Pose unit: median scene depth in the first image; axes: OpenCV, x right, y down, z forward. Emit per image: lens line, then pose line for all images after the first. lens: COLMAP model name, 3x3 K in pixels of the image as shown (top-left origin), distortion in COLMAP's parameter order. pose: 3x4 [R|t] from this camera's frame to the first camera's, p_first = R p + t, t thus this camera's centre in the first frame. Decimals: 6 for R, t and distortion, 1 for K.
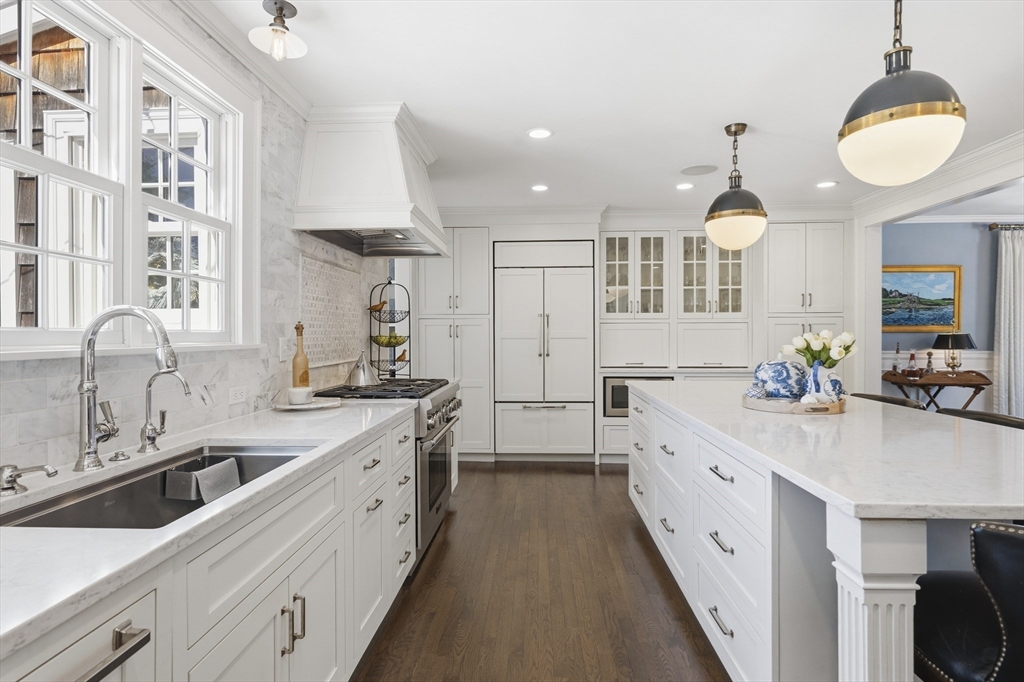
lens RADIAL K [[525.7, 0, 517.6], [0, 525.7, 334.6], [0, 0, 1]] dist [-0.000717, 0.000391]
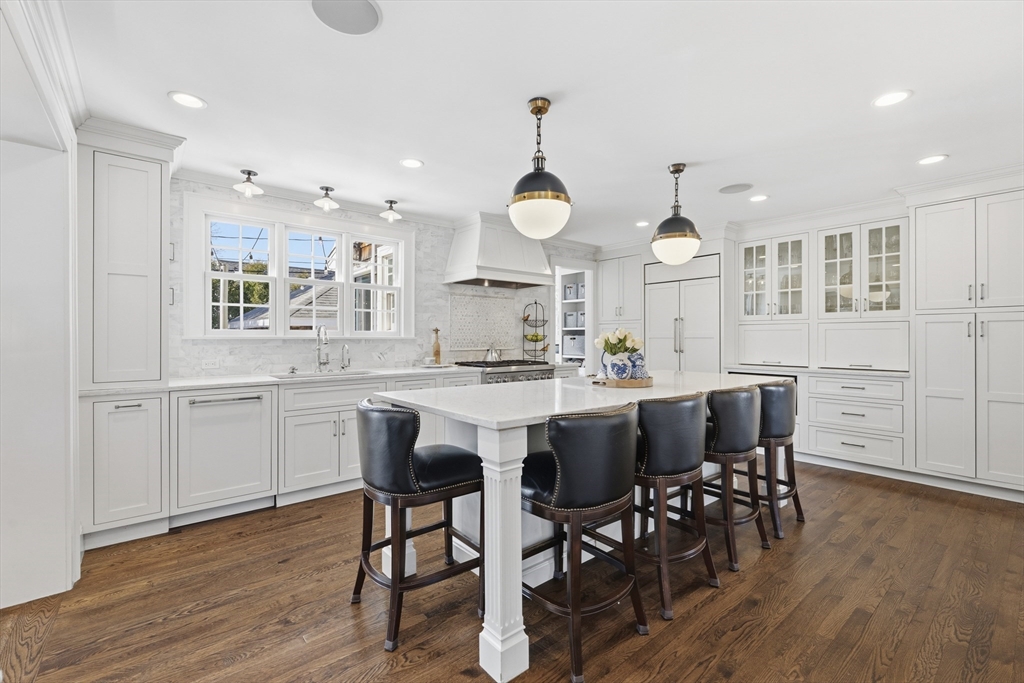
lens RADIAL K [[461.0, 0, 521.5], [0, 461.0, 337.5], [0, 0, 1]] dist [0.000397, -0.000304]
pose [[0.677502, 0.002639, -0.735516, 0.599064], [-0.003487, 0.999994, 0.000377, 0.007479], [0.735513, 0.002309, 0.677507, -0.010967]]
